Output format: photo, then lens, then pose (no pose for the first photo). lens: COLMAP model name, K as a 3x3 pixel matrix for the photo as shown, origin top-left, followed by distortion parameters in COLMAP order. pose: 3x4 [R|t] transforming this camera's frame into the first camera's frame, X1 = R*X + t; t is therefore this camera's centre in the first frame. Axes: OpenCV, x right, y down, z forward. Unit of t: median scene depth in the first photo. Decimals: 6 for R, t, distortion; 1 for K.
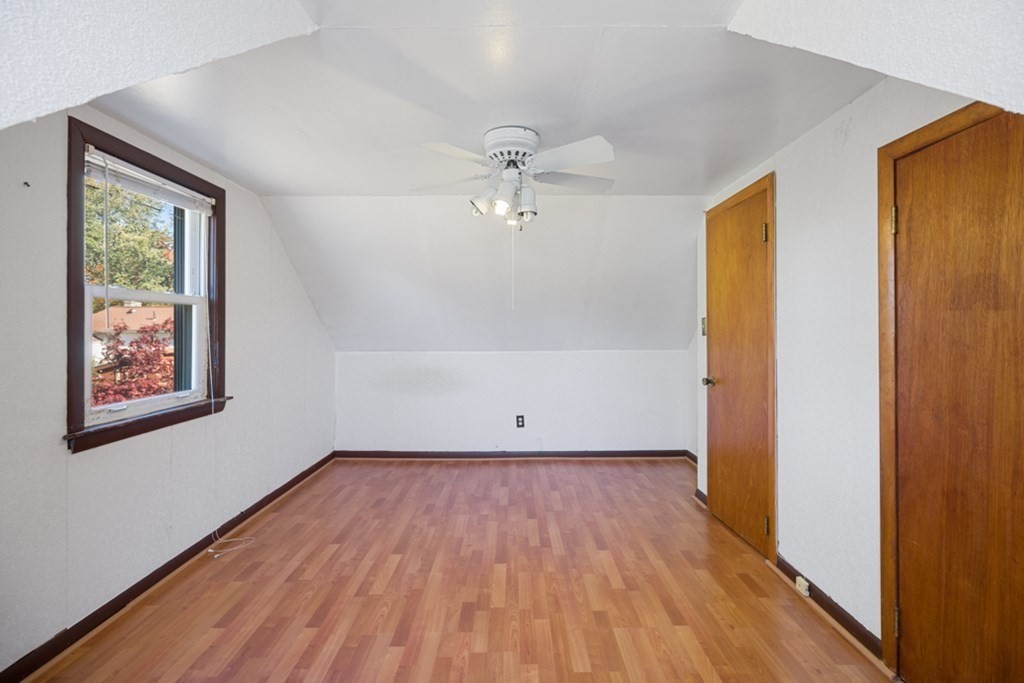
lens RADIAL K [[459.2, 0, 515.5], [0, 459.2, 332.4], [0, 0, 1]] dist [-0.003791, -0.000801]
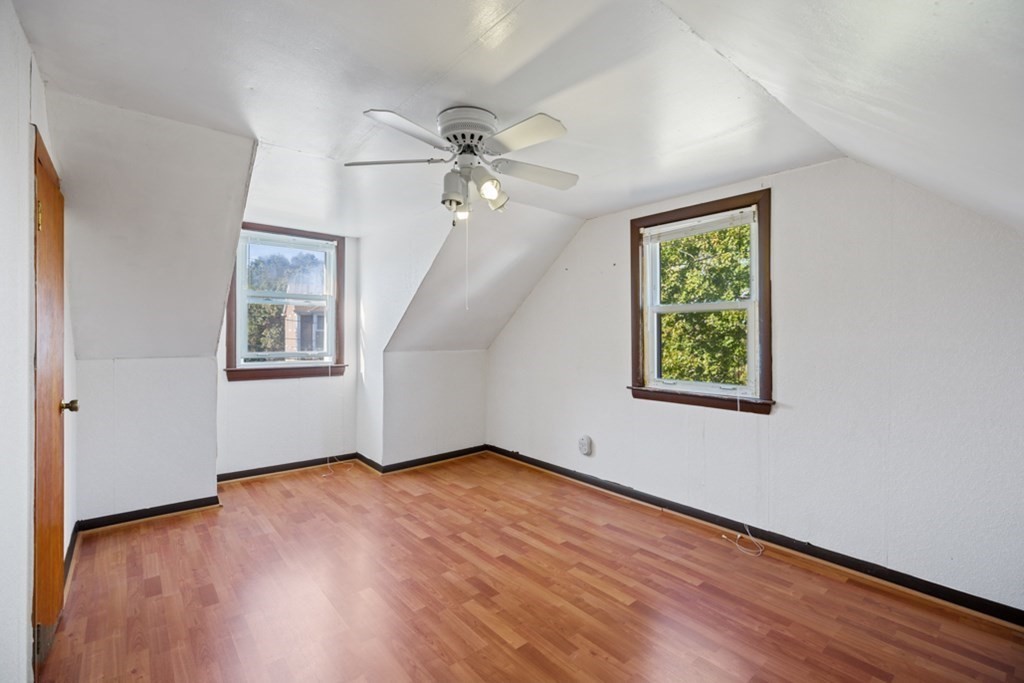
lens RADIAL K [[459.2, 0, 515.5], [0, 459.2, 332.4], [0, 0, 1]] dist [-0.003791, -0.000801]
pose [[-0.765950, -0.003461, -0.642891, 0.491662], [-0.005759, 0.999982, 0.001477, -0.002195], [0.642874, 0.004834, -0.765957, 1.693680]]
